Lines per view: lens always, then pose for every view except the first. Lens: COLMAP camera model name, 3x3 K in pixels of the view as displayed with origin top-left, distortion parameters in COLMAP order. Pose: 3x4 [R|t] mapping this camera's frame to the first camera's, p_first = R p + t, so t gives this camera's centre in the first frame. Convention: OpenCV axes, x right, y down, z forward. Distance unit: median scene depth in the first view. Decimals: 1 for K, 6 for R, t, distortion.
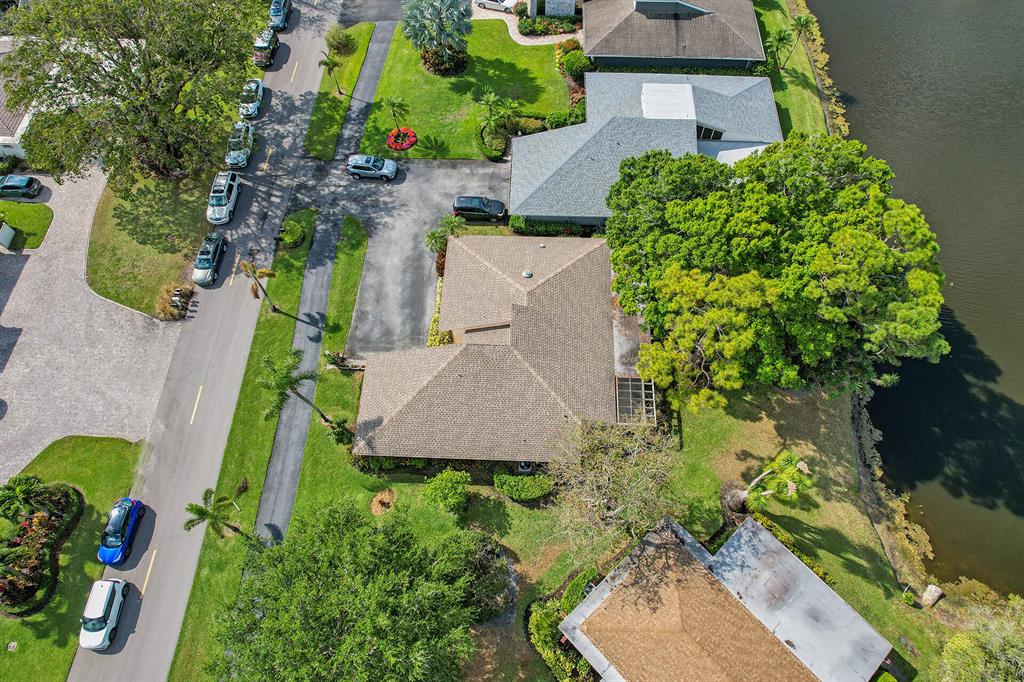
lens RADIAL K [[650.2, 0, 516.6], [0, 650.2, 338.9], [0, 0, 1]] dist [-0.035563, 0.021587]
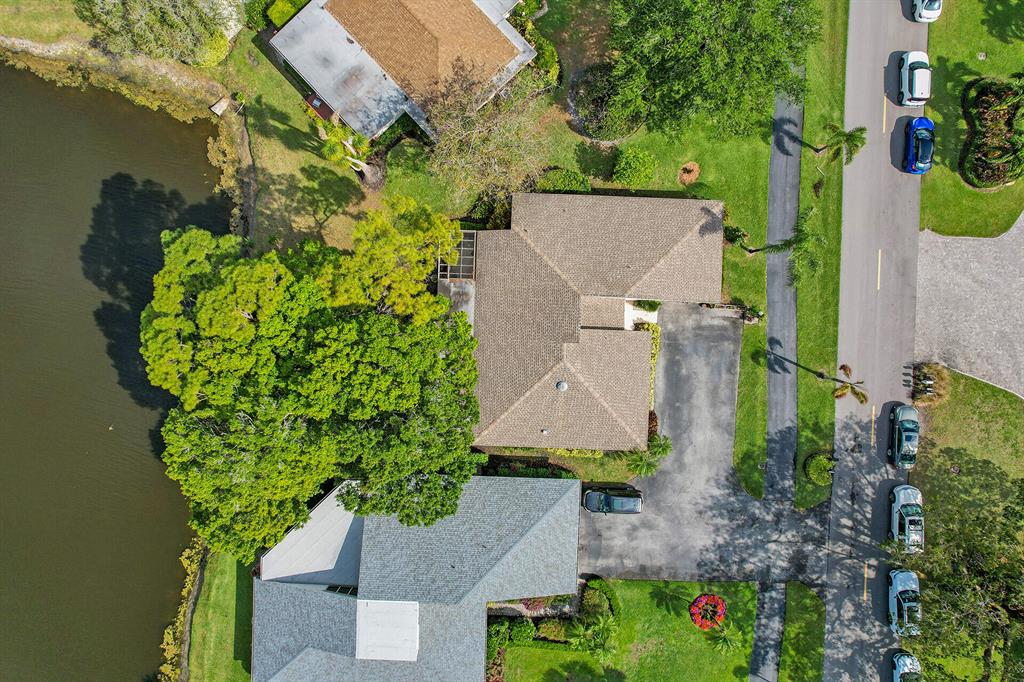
lens RADIAL K [[650.2, 0, 516.9], [0, 650.2, 341.4], [0, 0, 1]] dist [-0.035563, 0.021587]
pose [[-0.999897, 0.001920, 0.014206, 0.064587], [0.004899, -0.885540, 0.464537, -0.452224], [0.013472, 0.464559, 0.885440, 0.126241]]
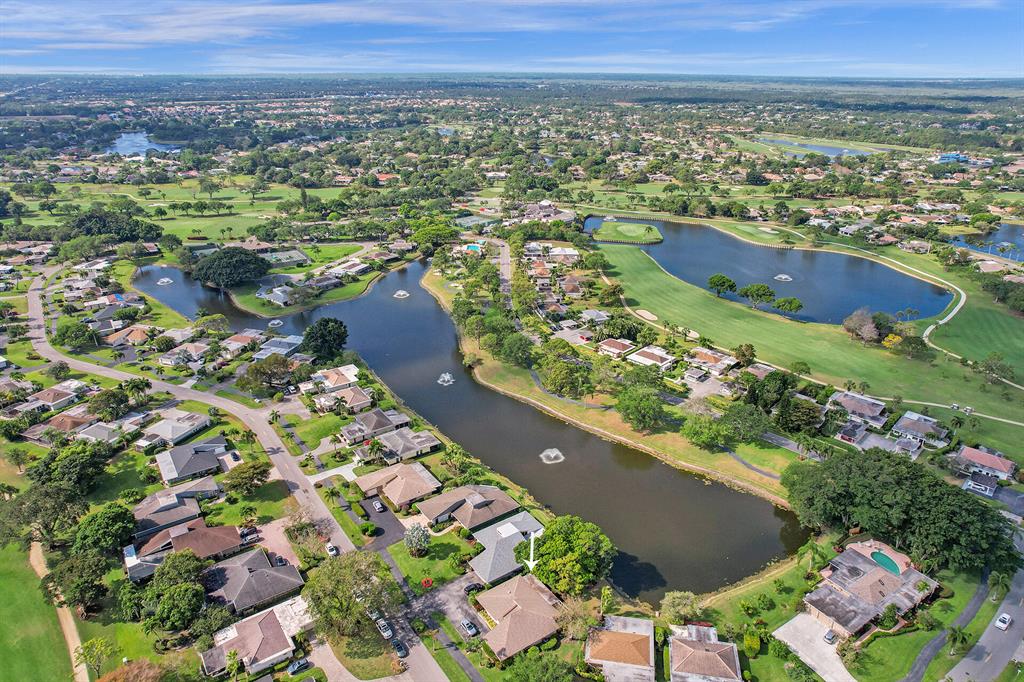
lens RADIAL K [[650.2, 0, 515.0], [0, 650.2, 333.2], [0, 0, 1]] dist [-0.035563, 0.021587]
pose [[0.799864, -0.214703, 0.560465, -1.347883], [0.526578, 0.699118, -0.483683, 0.515136], [-0.287983, 0.682009, 0.672257, -1.820255]]
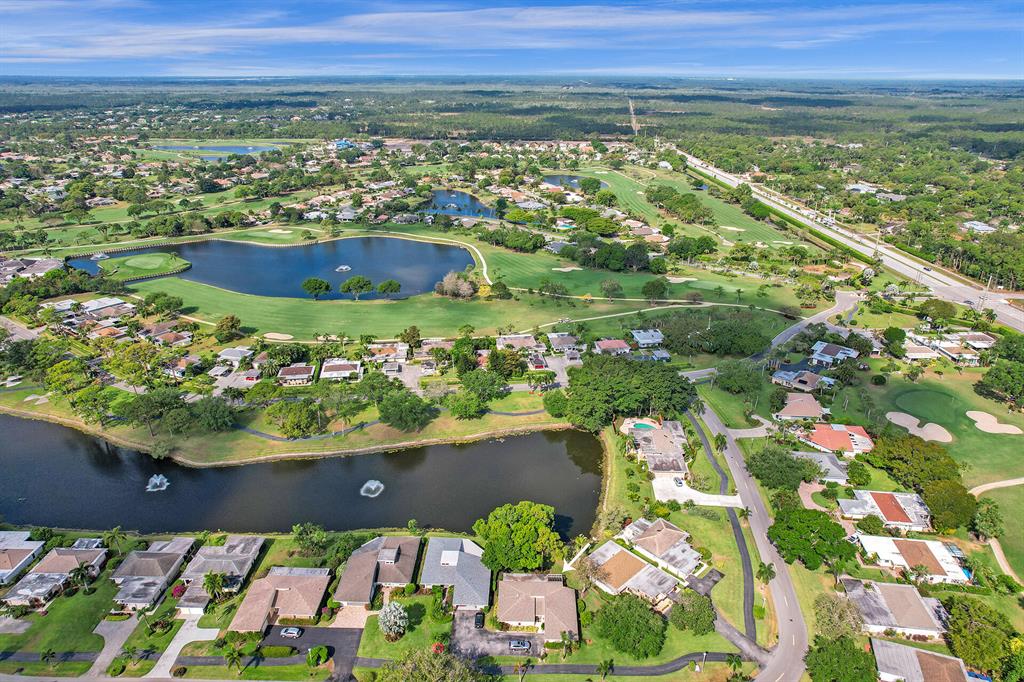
lens RADIAL K [[650.2, 0, 515.7], [0, 650.2, 348.3], [0, 0, 1]] dist [-0.035563, 0.021587]
pose [[0.000701, -0.386072, 0.922468, -2.280790], [0.886766, 0.426621, 0.177876, -1.111468], [-0.462217, 0.817889, 0.342655, -0.991064]]
